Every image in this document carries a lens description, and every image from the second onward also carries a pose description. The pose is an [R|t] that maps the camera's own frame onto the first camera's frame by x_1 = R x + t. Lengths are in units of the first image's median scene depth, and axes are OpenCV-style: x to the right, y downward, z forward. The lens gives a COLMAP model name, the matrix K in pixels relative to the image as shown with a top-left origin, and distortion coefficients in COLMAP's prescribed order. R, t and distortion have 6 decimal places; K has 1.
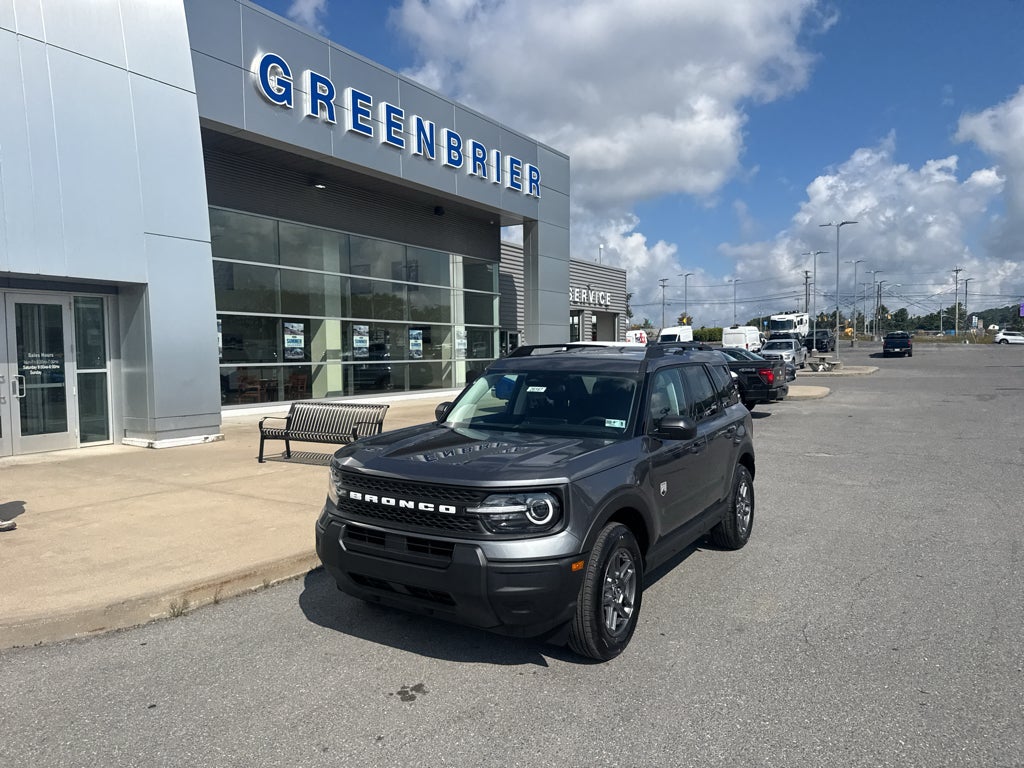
lens RADIAL K [[719.3, 0, 506.5], [0, 719.3, 385.6], [0, 0, 1]] dist [0.028009, -0.036555]
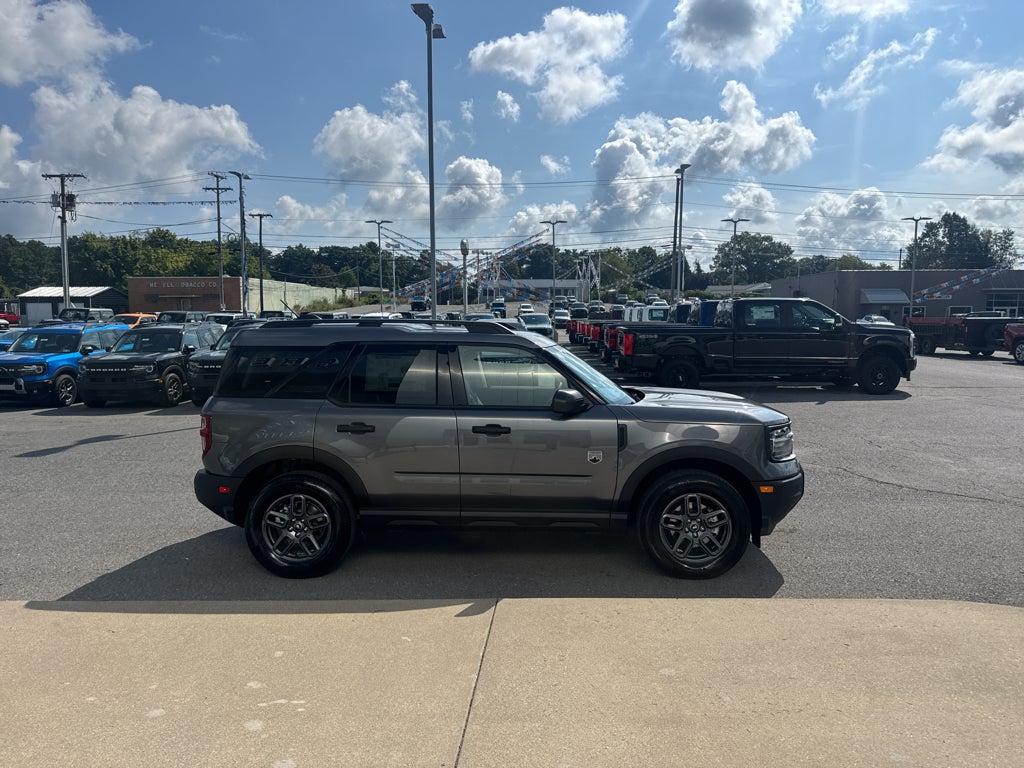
lens RADIAL K [[719.3, 0, 515.7], [0, 719.3, 384.3], [0, 0, 1]] dist [0.028009, -0.036555]
pose [[-0.486923, -0.072930, 0.870395, -0.380061], [0.045437, 0.993044, 0.108625, -0.037009], [-0.872262, 0.092441, -0.480222, 0.708989]]
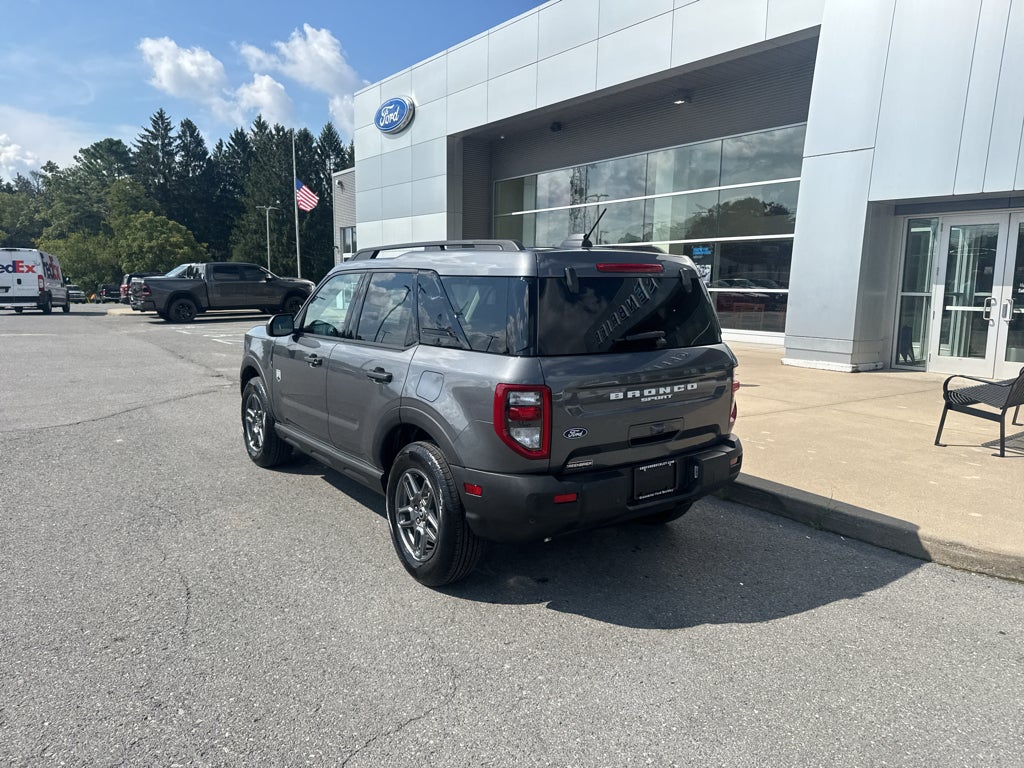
lens RADIAL K [[719.3, 0, 519.9], [0, 719.3, 382.5], [0, 0, 1]] dist [0.028009, -0.036555]
pose [[-0.363963, 0.130528, -0.922222, 0.447466], [-0.057013, 0.985153, 0.161935, -0.021323], [0.929667, 0.111517, -0.351118, 0.689600]]
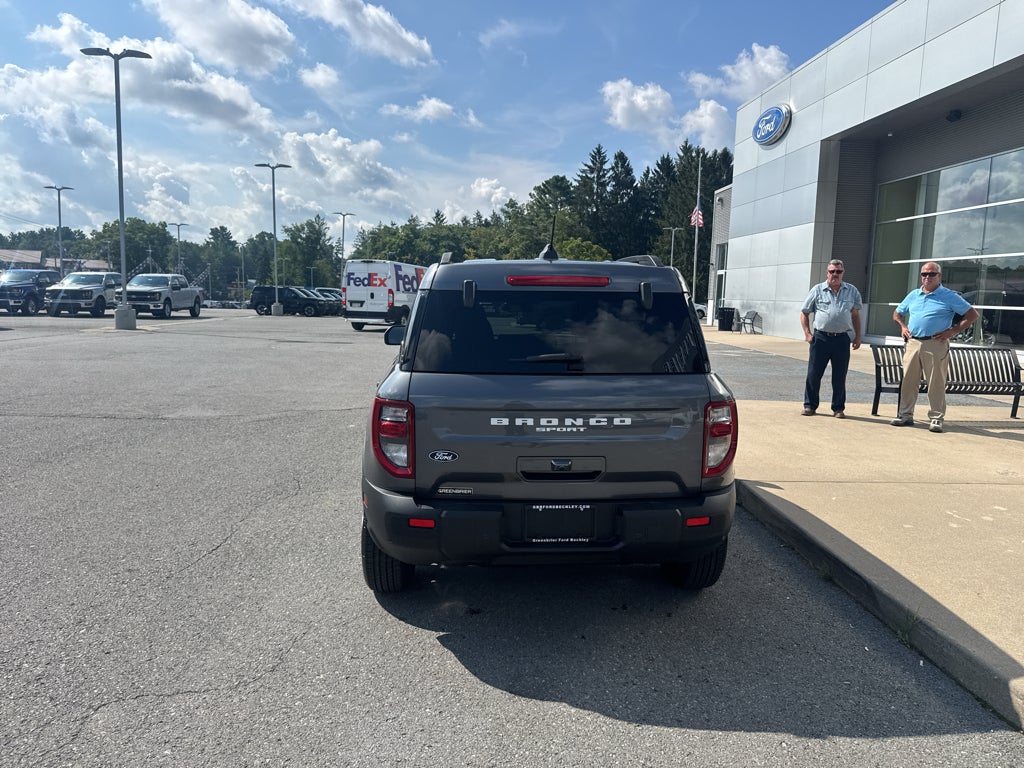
lens RADIAL K [[719.3, 0, 515.1], [0, 719.3, 381.0], [0, 0, 1]] dist [0.028009, -0.036555]
pose [[-0.811563, 0.062745, -0.580886, 0.314137], [-0.042050, 0.985366, 0.165184, -0.029401], [0.582749, 0.158483, -0.797048, 0.834131]]
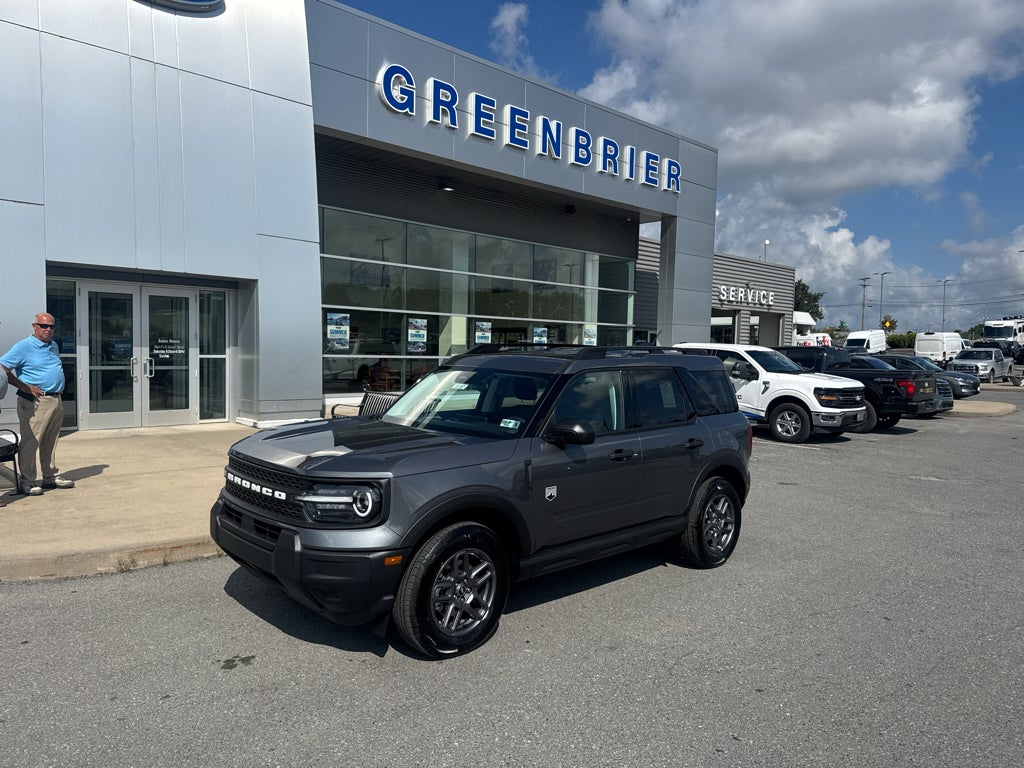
lens RADIAL K [[719.3, 0, 510.1], [0, 719.3, 381.4], [0, 0, 1]] dist [0.028009, -0.036555]
pose [[0.969478, 0.041130, -0.241704, 0.153562], [-0.041986, 0.999117, 0.001611, -0.002723], [0.241557, 0.008586, 0.970349, 0.017295]]
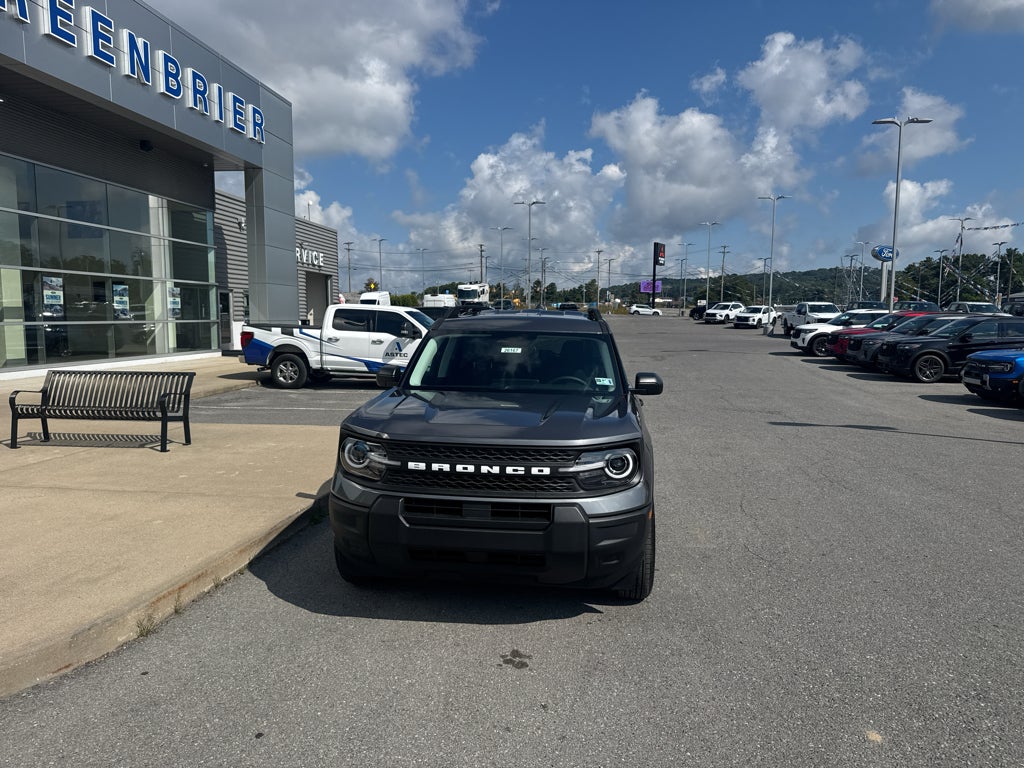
lens RADIAL K [[719.3, 0, 520.1], [0, 719.3, 391.5], [0, 0, 1]] dist [0.028009, -0.036555]
pose [[0.896866, -0.031483, 0.441180, -0.167179], [0.006497, 0.998294, 0.058032, 0.002213], [-0.442254, -0.049181, 0.895540, 0.043954]]
